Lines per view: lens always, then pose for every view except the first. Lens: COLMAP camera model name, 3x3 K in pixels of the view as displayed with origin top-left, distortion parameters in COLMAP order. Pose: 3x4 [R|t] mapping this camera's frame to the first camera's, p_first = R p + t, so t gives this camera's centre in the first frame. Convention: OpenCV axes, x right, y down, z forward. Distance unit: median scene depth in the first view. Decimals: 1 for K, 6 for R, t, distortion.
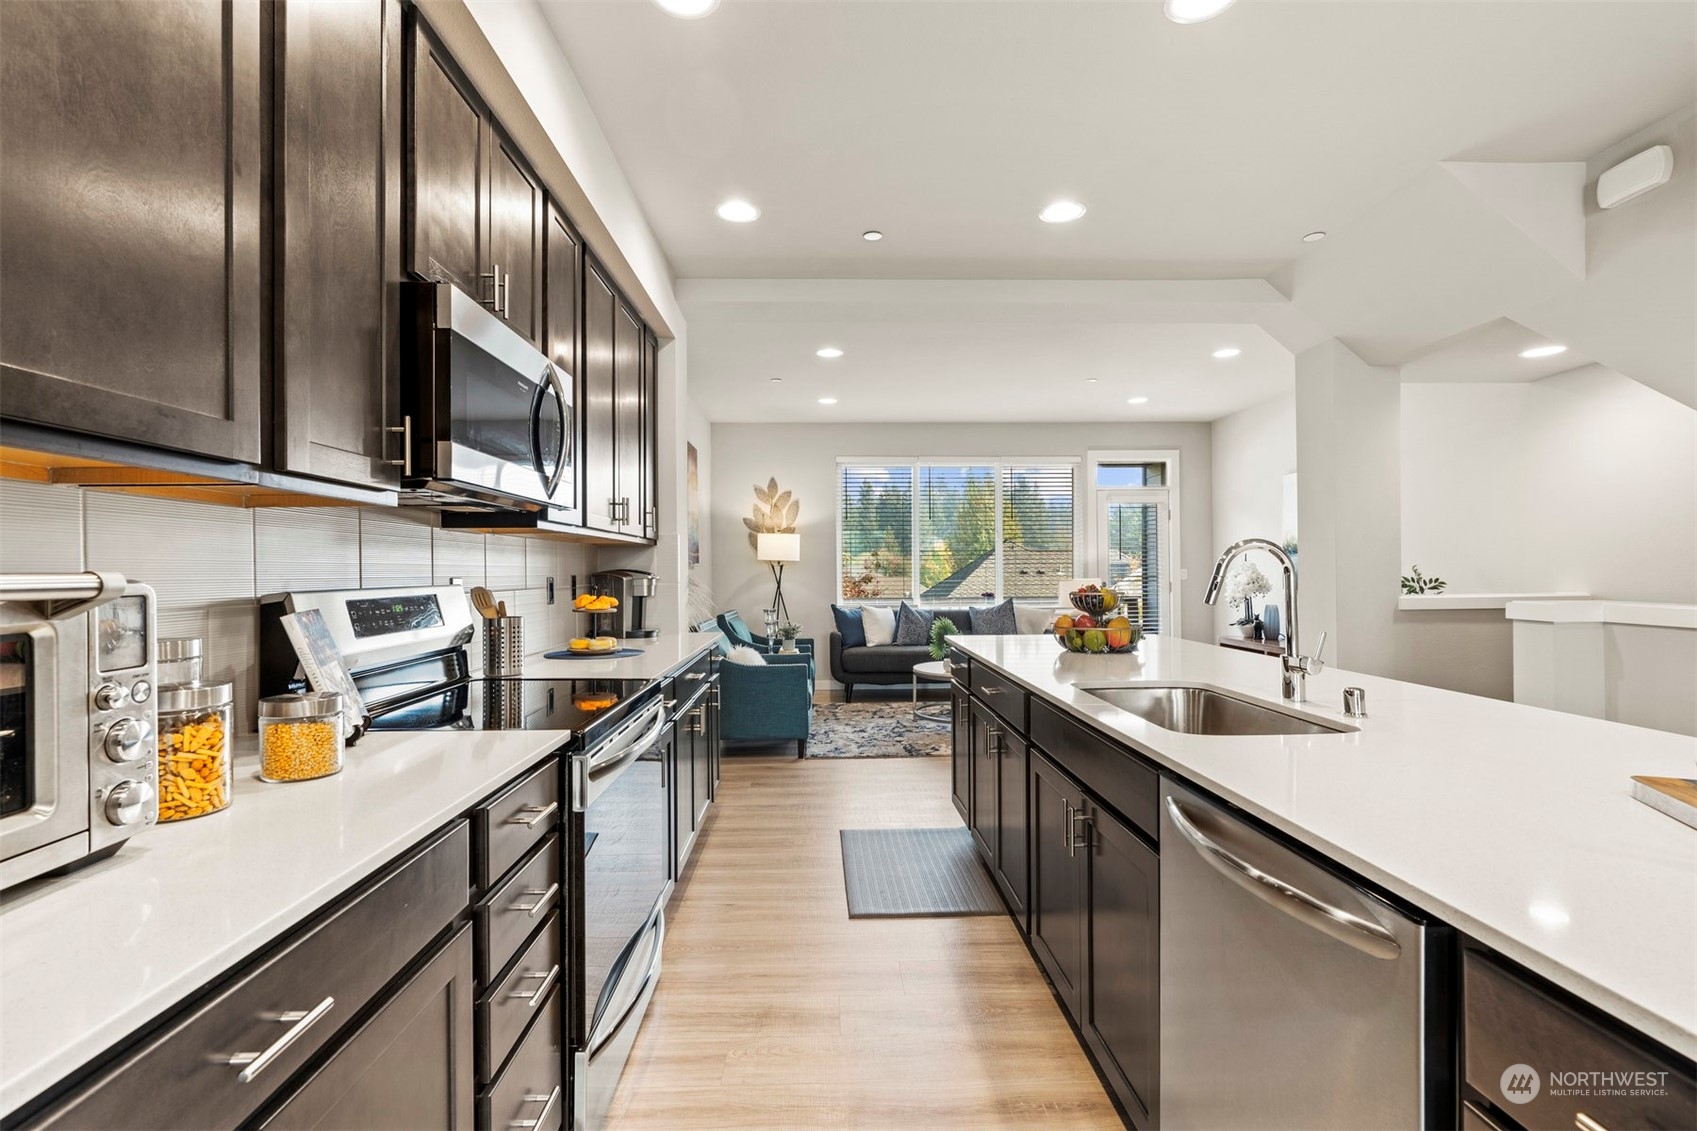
lens RADIAL K [[773.5, 0, 848.5], [0, 773.5, 565.5], [0, 0, 1]] dist [0.001001, 0.000068]
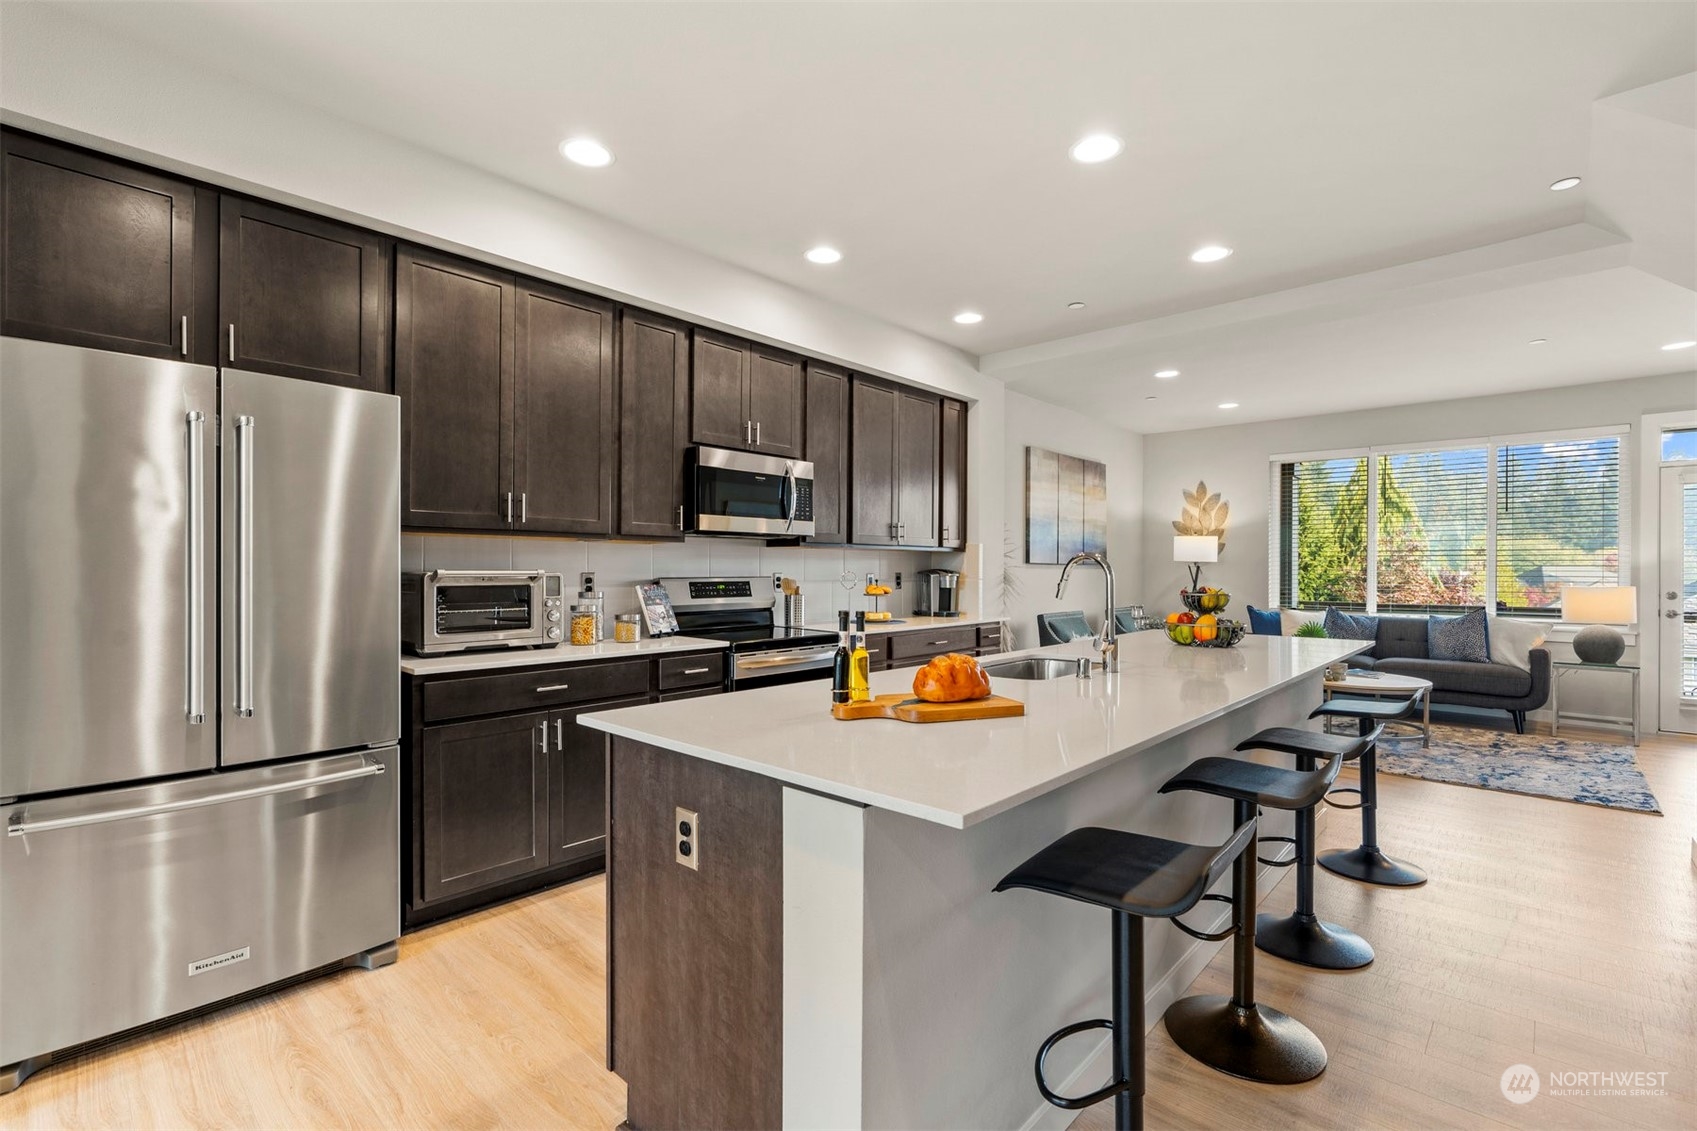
lens RADIAL K [[773.5, 0, 848.5], [0, 773.5, 565.5], [0, 0, 1]] dist [0.001001, 0.000068]
pose [[0.709247, 0.006973, -0.704925, 0.317145], [-0.004369, 0.999975, 0.005495, -0.004524], [0.704946, -0.000818, 0.709260, -0.074637]]
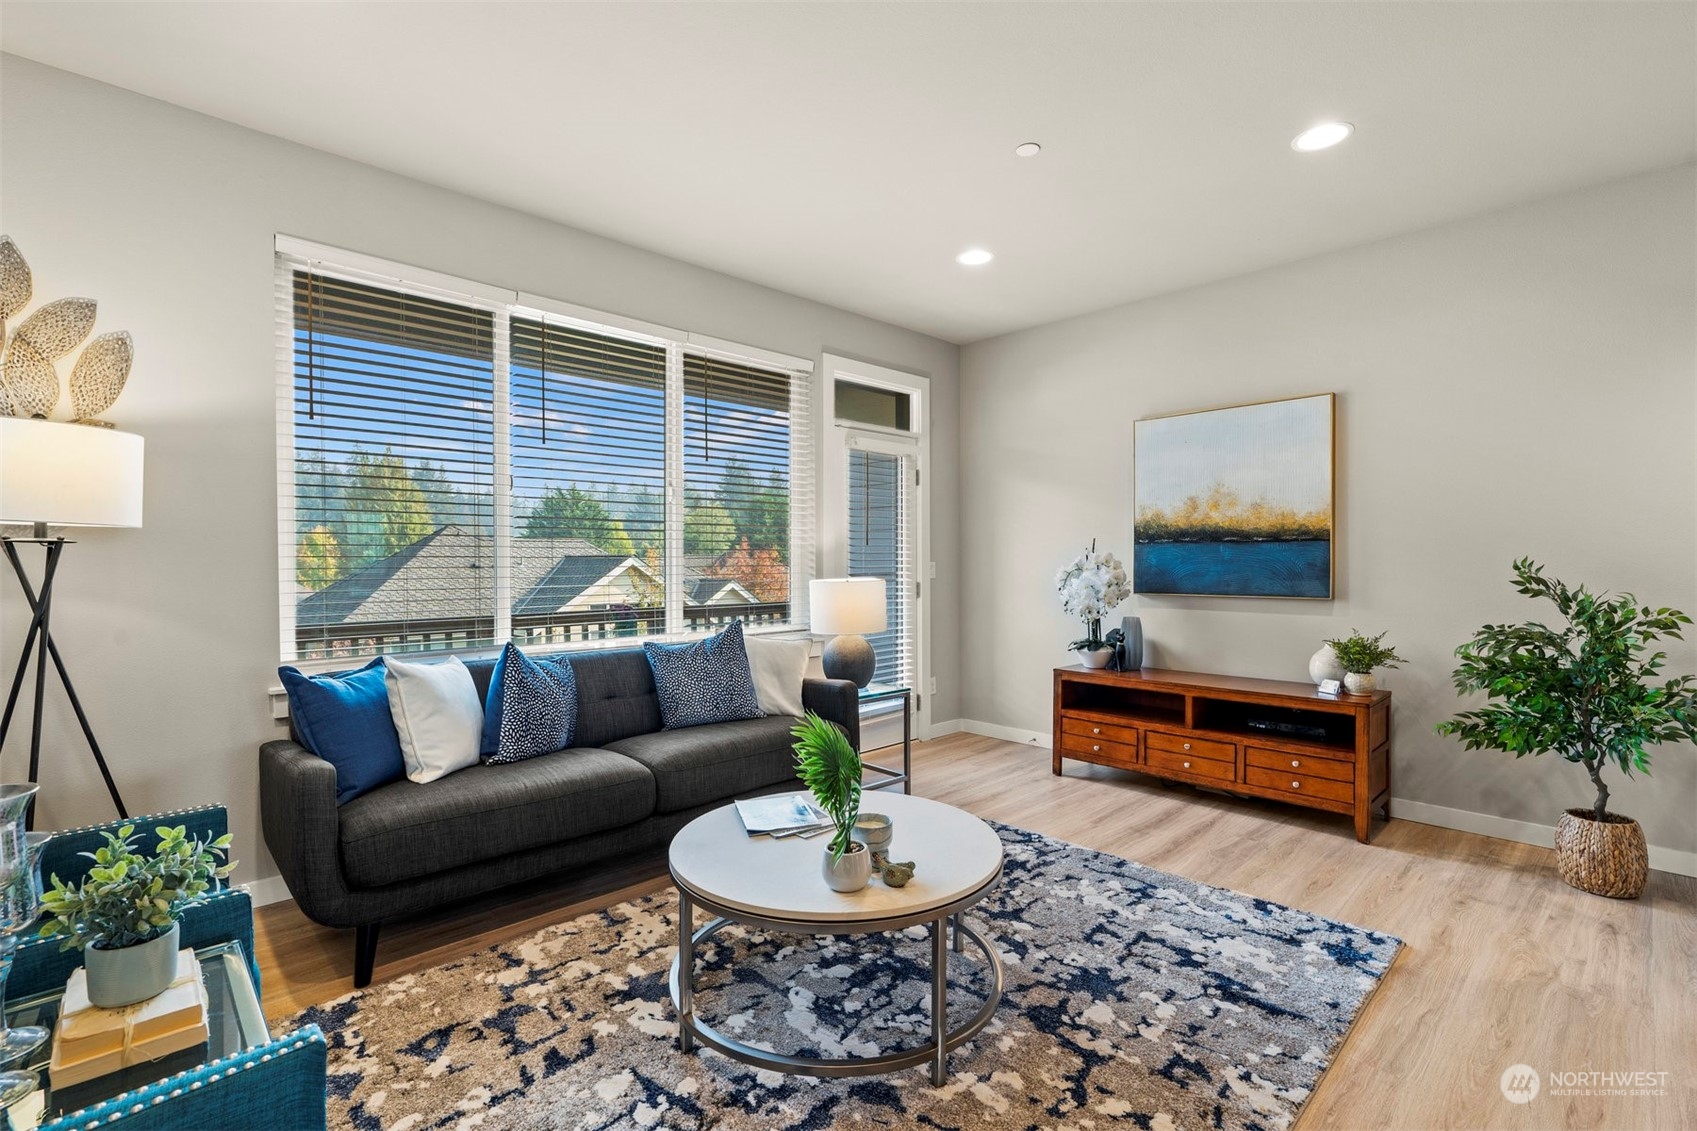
lens RADIAL K [[773.5, 0, 848.5], [0, 773.5, 565.5], [0, 0, 1]] dist [0.001001, 0.000068]
pose [[0.747638, 0.000873, 0.664105, -0.058414], [-0.003121, 0.999993, 0.002199, 0.006727], [-0.664099, -0.003717, 0.747636, 0.609021]]
